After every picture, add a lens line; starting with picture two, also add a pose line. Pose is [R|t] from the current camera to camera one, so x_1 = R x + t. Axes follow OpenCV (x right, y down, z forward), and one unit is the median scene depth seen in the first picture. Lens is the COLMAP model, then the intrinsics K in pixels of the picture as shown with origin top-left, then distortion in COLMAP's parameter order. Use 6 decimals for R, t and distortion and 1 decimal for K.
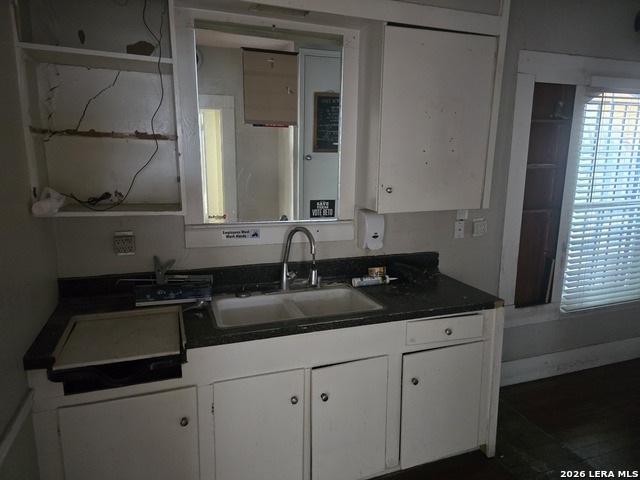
lens RADIAL K [[422.7, 0, 319.4], [0, 422.7, 233.5], [0, 0, 1]] dist [0.076138, -0.067583]
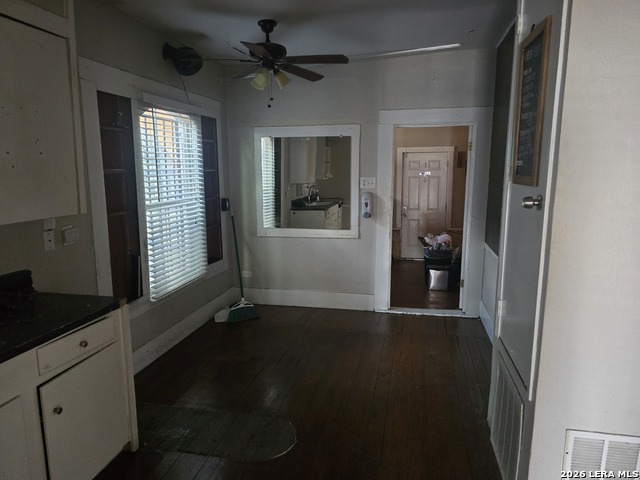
lens RADIAL K [[422.7, 0, 319.4], [0, 422.7, 233.5], [0, 0, 1]] dist [0.076138, -0.067583]
pose [[0.546456, -0.136332, 0.826317, -0.106150], [0.151098, 0.986519, 0.062840, 0.004859], [-0.823745, 0.090515, 0.559689, 0.008740]]
